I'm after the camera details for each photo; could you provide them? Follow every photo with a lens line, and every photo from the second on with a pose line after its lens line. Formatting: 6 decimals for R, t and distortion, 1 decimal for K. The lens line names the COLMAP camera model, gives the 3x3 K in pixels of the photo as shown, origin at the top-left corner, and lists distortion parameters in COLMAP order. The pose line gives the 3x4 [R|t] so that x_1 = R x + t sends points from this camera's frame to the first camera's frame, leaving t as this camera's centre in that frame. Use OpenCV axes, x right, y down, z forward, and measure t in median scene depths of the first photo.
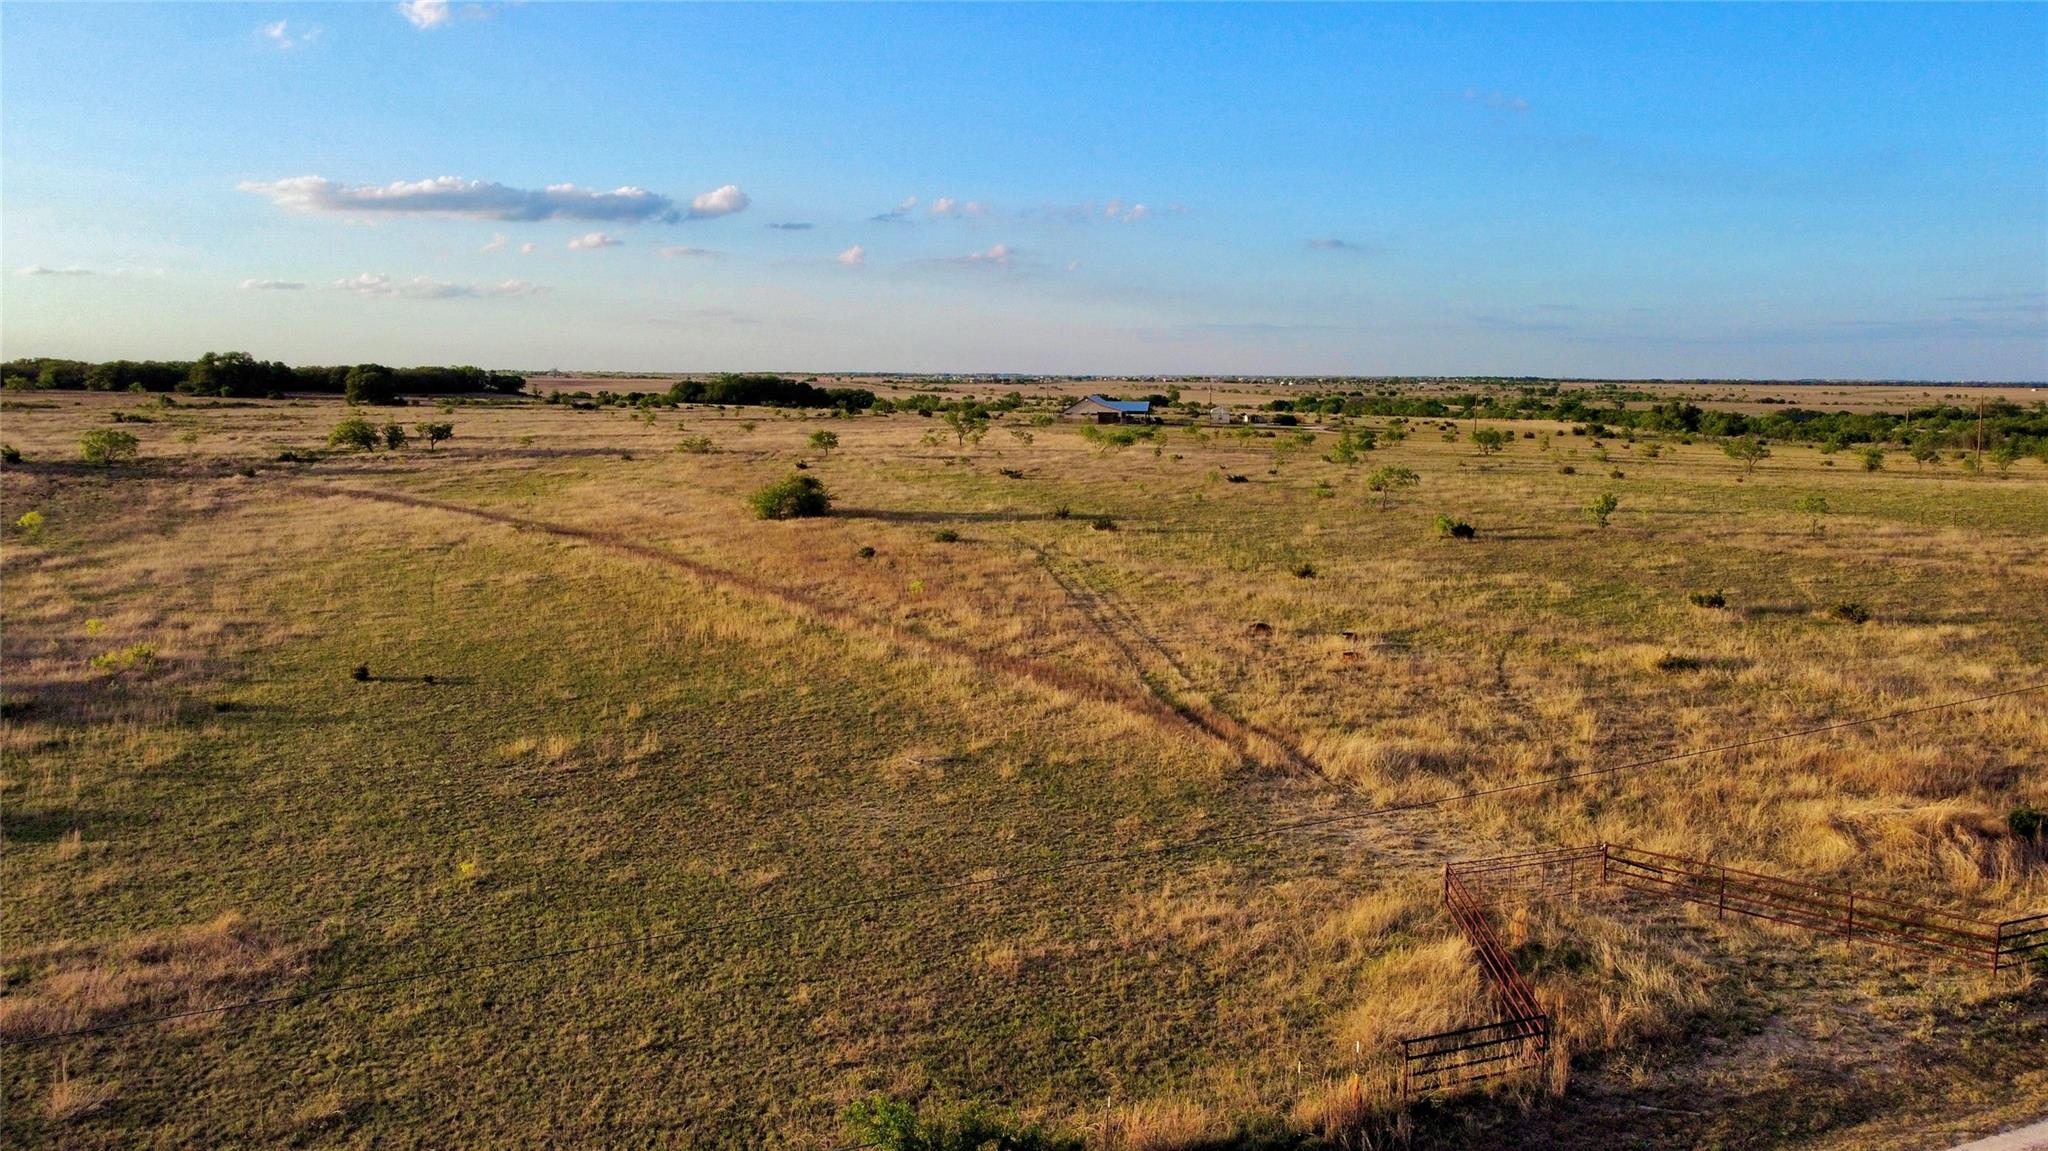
lens RADIAL K [[1557.8, 0, 1009.0], [0, 1557.8, 571.9], [0, 0, 1]] dist [0.001249, 0.000030]
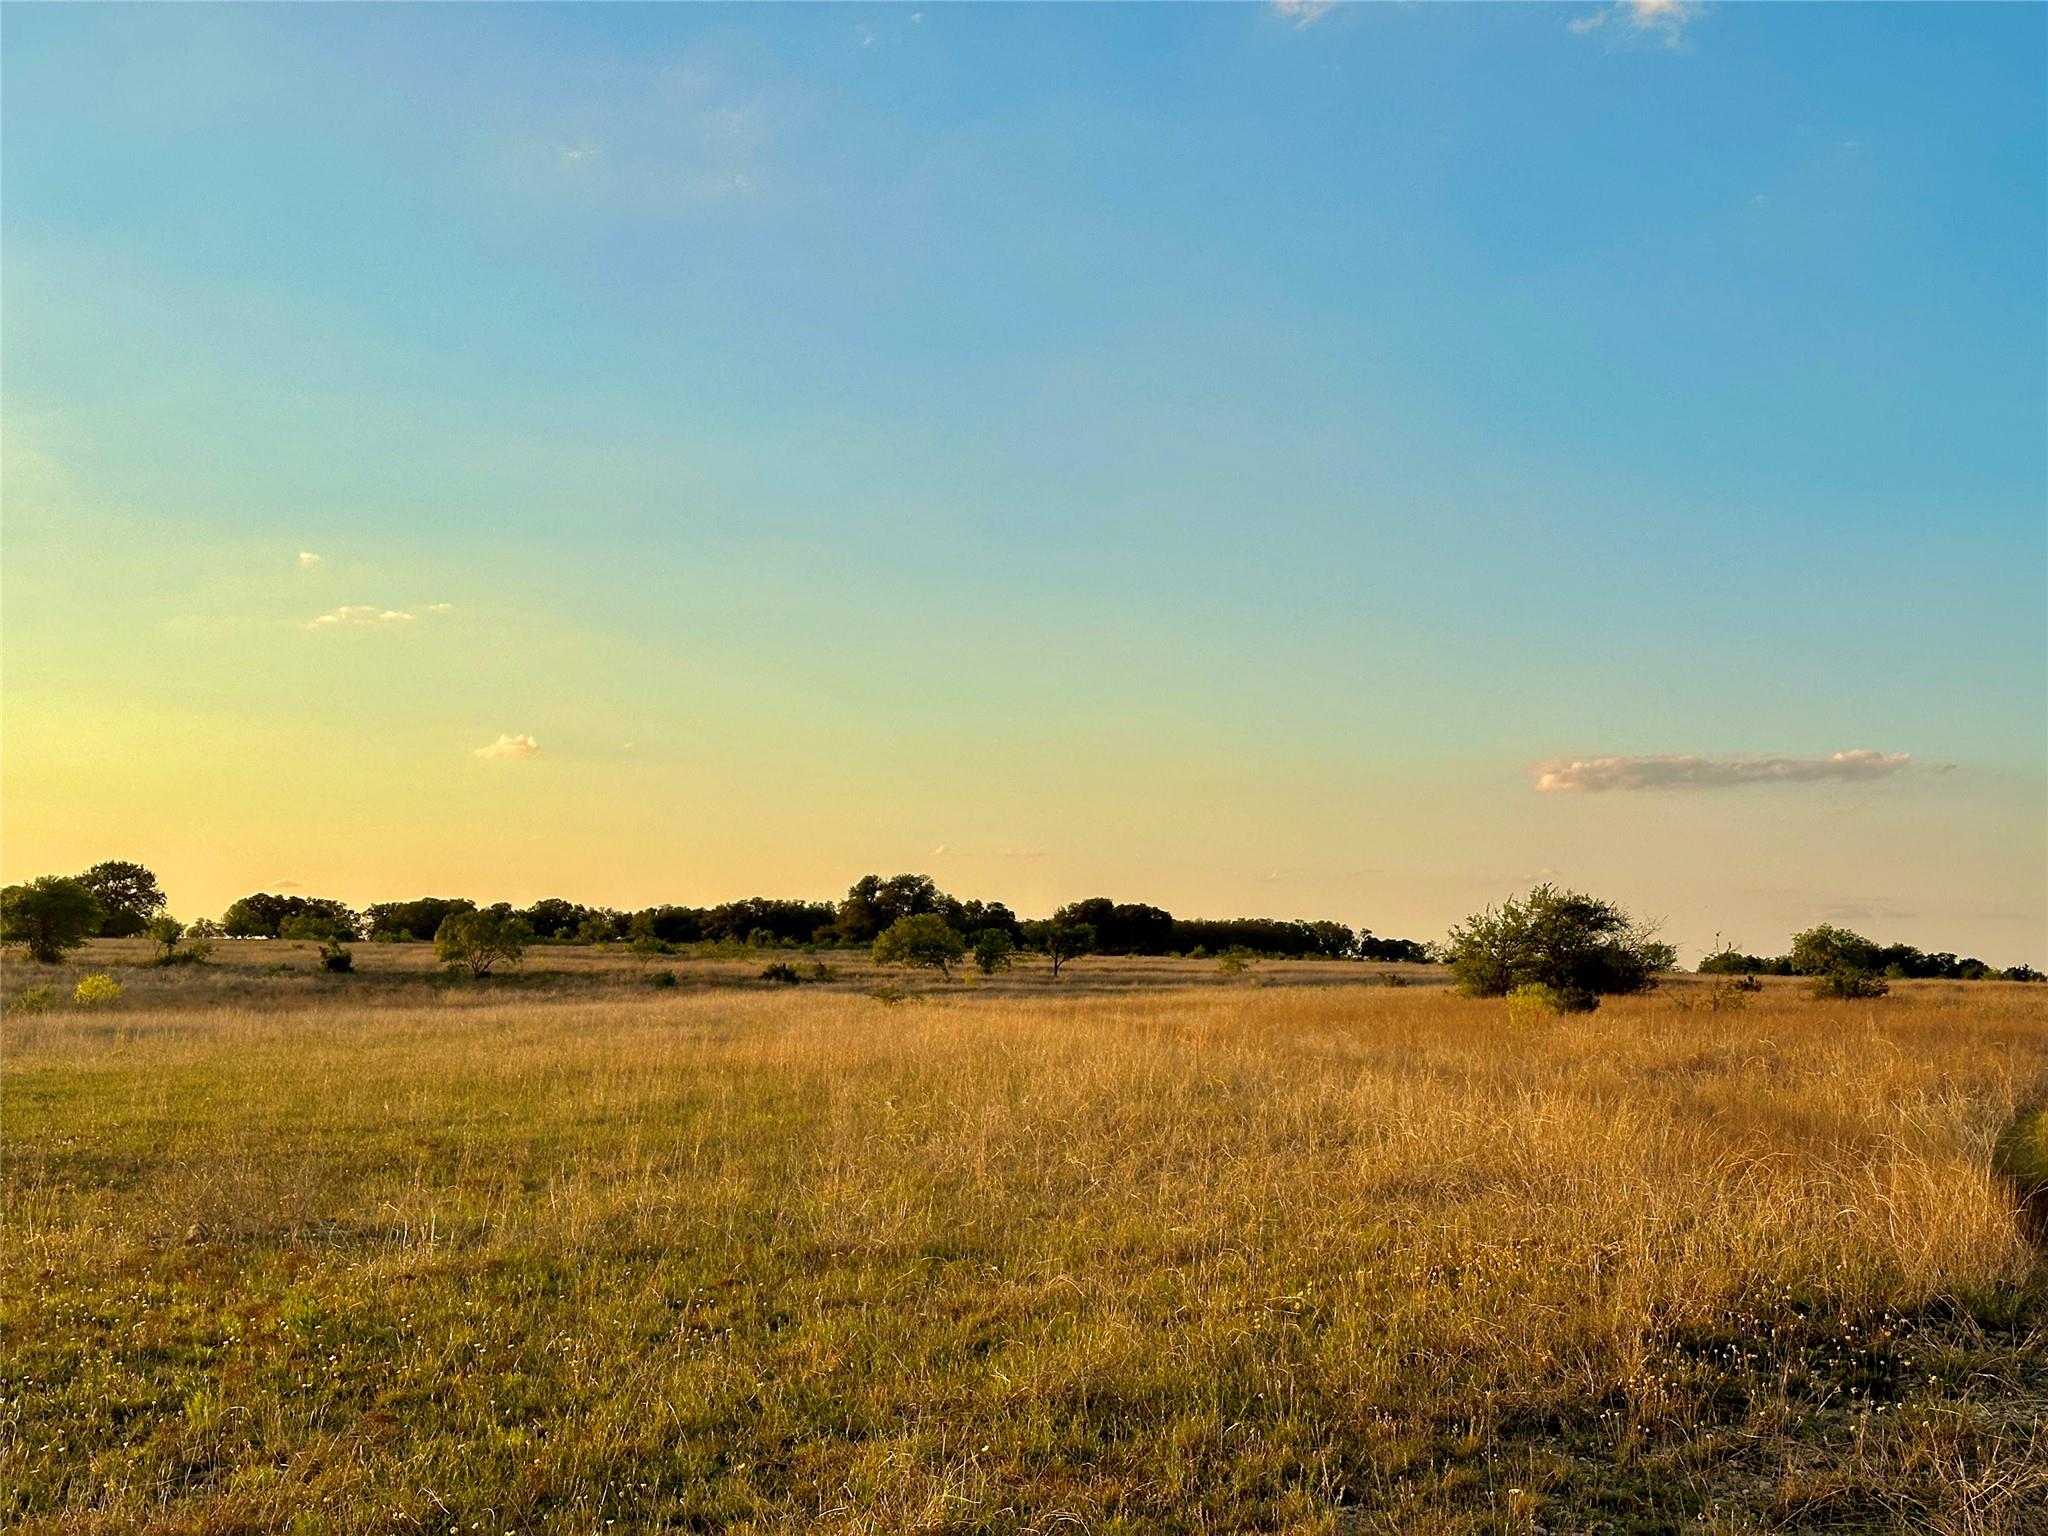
lens RADIAL K [[2810.4, 0, 1024.0], [0, 2810.4, 768.0], [0, 0, 1]] dist [0.128689, 0.018881]
pose [[0.889518, -0.024272, -0.456255, 0.137680], [-0.070848, 0.979182, -0.190216, 0.110495], [0.451374, 0.201526, 0.869281, 0.695708]]
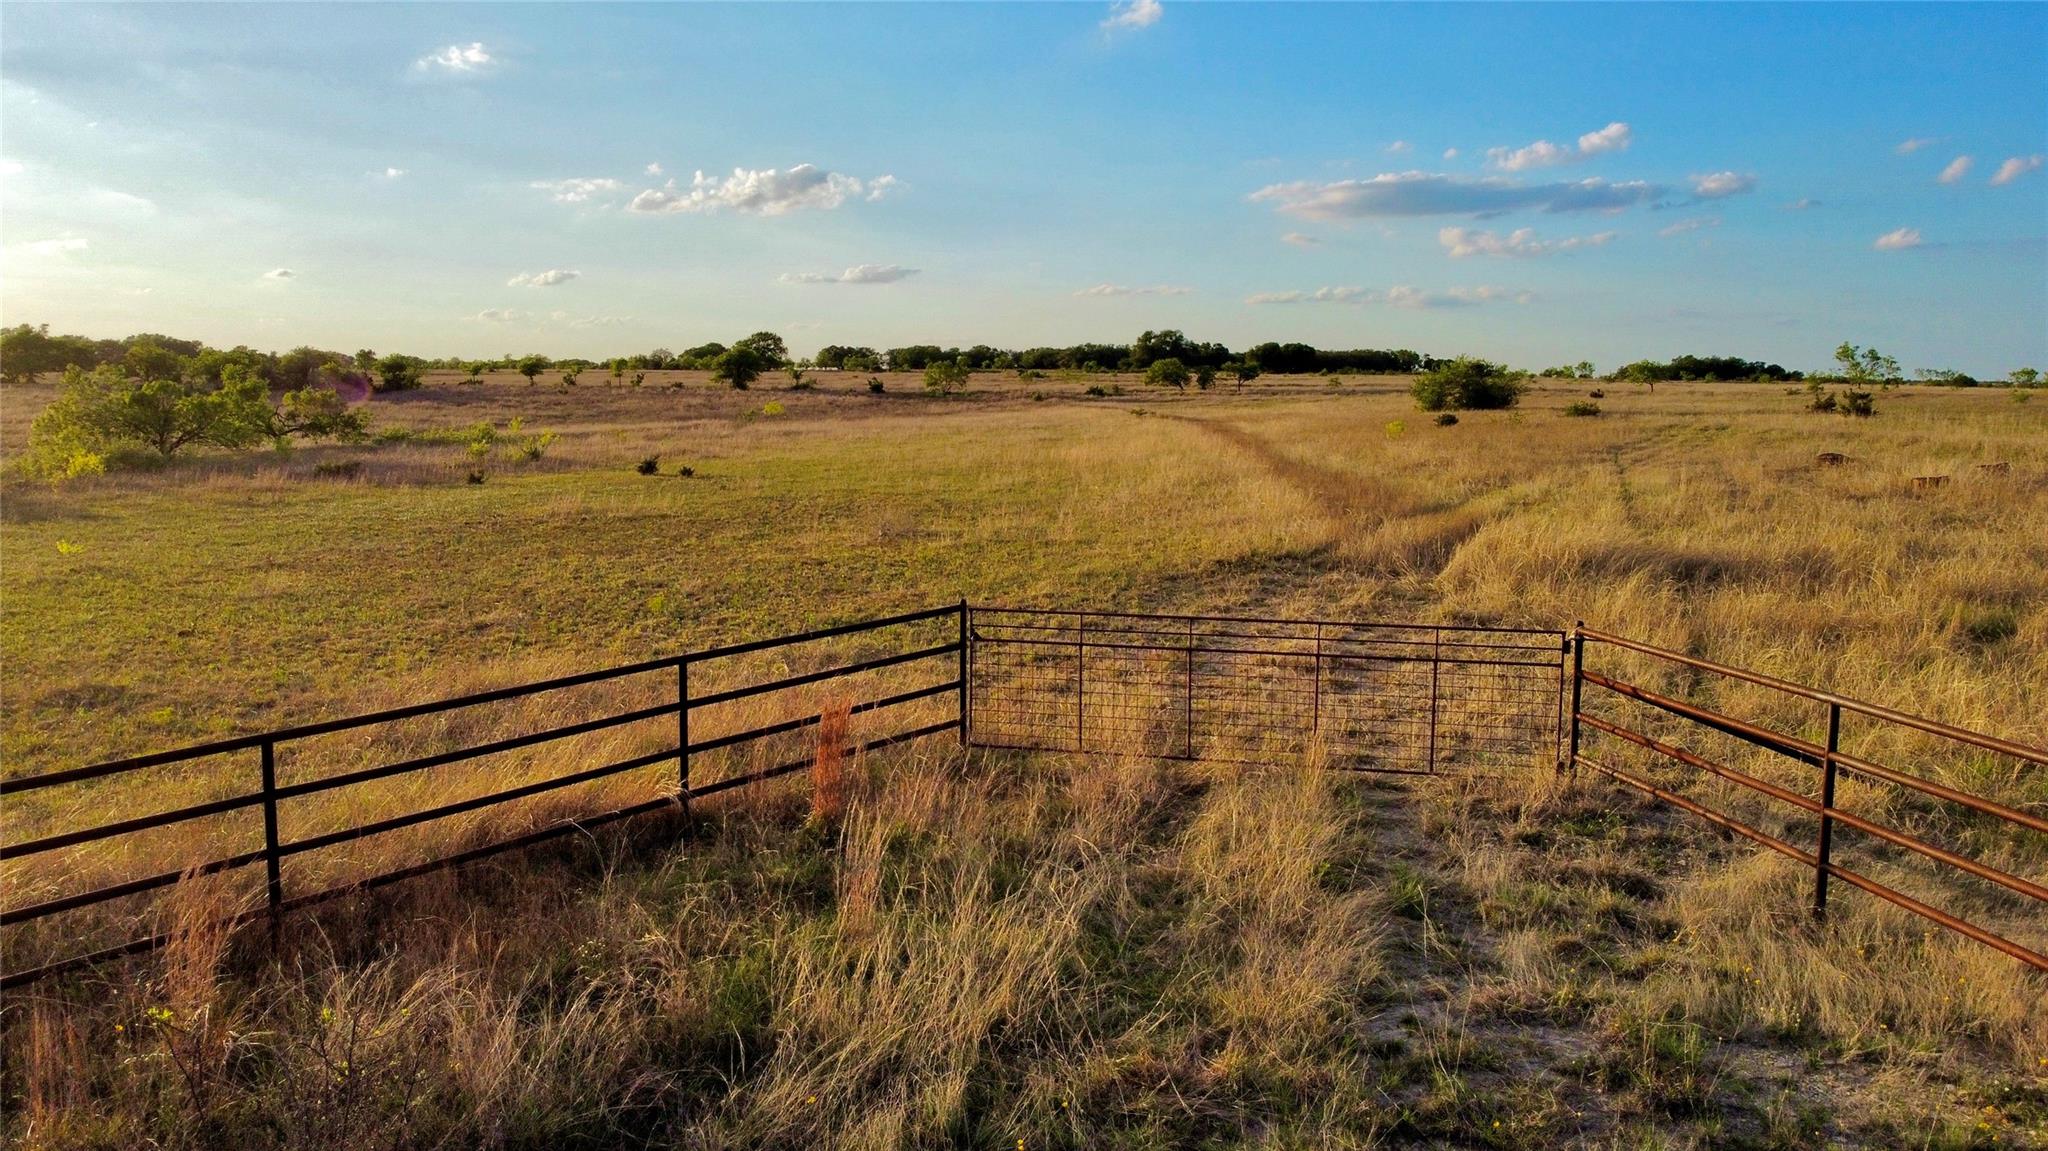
lens RADIAL K [[1557.8, 0, 1009.0], [0, 1557.8, 571.9], [0, 0, 1]] dist [0.001249, 0.000030]
pose [[0.812464, 0.070182, -0.578771, 0.317795], [-0.074556, 0.997084, 0.016248, 0.108677], [0.578224, 0.029950, 0.815328, 0.454732]]
